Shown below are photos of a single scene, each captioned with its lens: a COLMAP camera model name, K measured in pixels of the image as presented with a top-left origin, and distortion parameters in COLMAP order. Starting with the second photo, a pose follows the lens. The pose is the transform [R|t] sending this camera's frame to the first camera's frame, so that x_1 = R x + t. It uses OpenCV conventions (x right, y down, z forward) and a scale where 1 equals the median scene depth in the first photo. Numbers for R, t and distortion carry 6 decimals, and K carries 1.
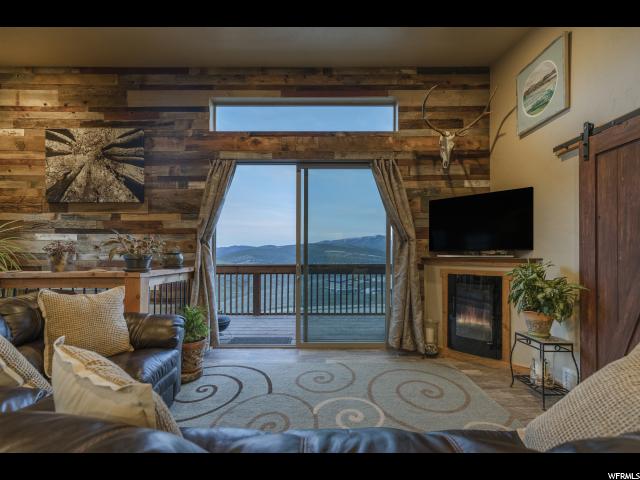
lens RADIAL K [[294.6, 0, 335.2], [0, 294.6, 252.4], [0, 0, 1]] dist [0.006706, 0.000293]
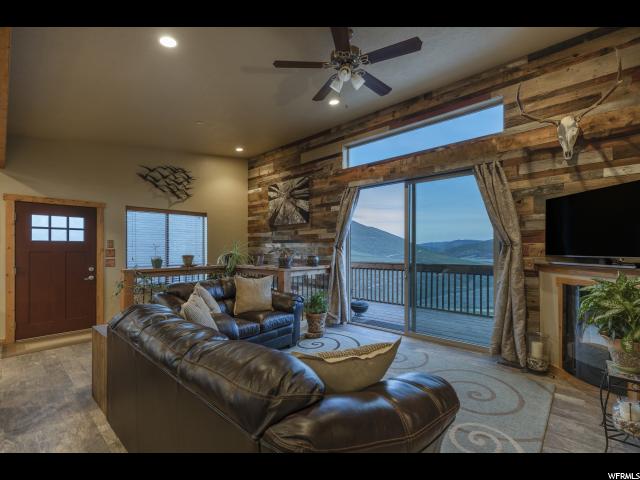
lens RADIAL K [[285.8, 0, 332.3], [0, 285.8, 247.4], [0, 0, 1]] dist [0.007911, -0.001042]
pose [[0.764997, -0.002587, -0.644029, 0.413032], [0.003832, 0.999993, 0.000536, -0.036397], [0.644023, -0.002878, 0.765001, -0.079377]]
